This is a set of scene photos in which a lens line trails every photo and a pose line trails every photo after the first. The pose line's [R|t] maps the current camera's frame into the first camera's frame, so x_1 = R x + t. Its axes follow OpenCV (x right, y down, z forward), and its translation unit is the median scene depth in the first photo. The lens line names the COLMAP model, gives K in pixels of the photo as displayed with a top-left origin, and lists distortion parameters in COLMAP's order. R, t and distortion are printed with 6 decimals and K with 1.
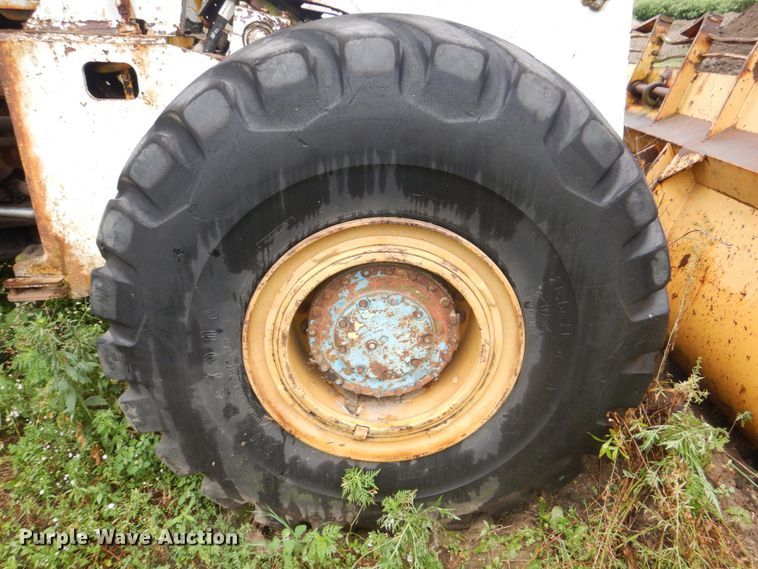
lens RADIAL K [[544.4, 0, 375.5], [0, 544.4, 284.0], [0, 0, 1]] dist [0.007471, -0.005507]
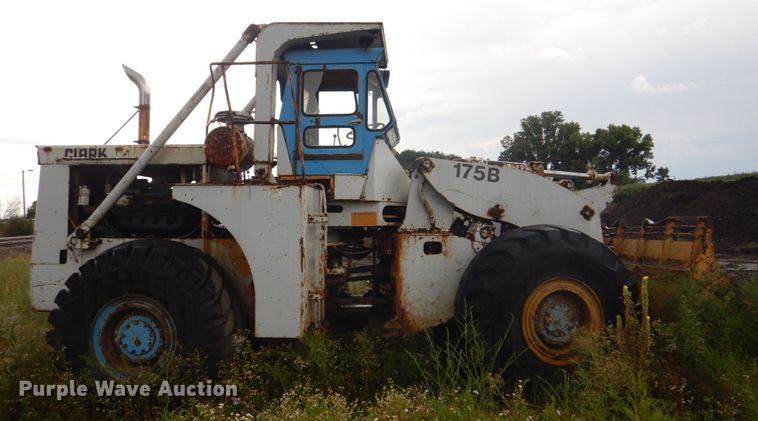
lens RADIAL K [[558.8, 0, 384.2], [0, 558.8, 205.2], [0, 0, 1]] dist [0.048302, 0.006736]
pose [[0.988310, -0.028688, 0.149735, -1.236124], [0.092892, 0.892090, -0.442206, 0.727457], [-0.120891, 0.450946, 0.884326, -1.726185]]
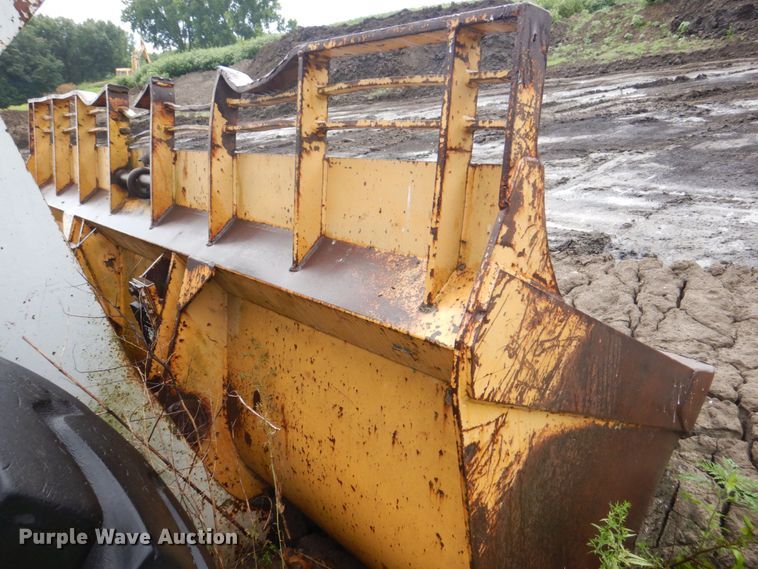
lens RADIAL K [[544.4, 0, 378.8], [0, 544.4, 286.9], [0, 0, 1]] dist [0.007471, -0.005507]
pose [[0.728865, -0.354308, 0.585851, 0.323951], [0.403171, 0.913703, 0.050995, -0.157314], [-0.553361, 0.199030, 0.808813, 0.300817]]
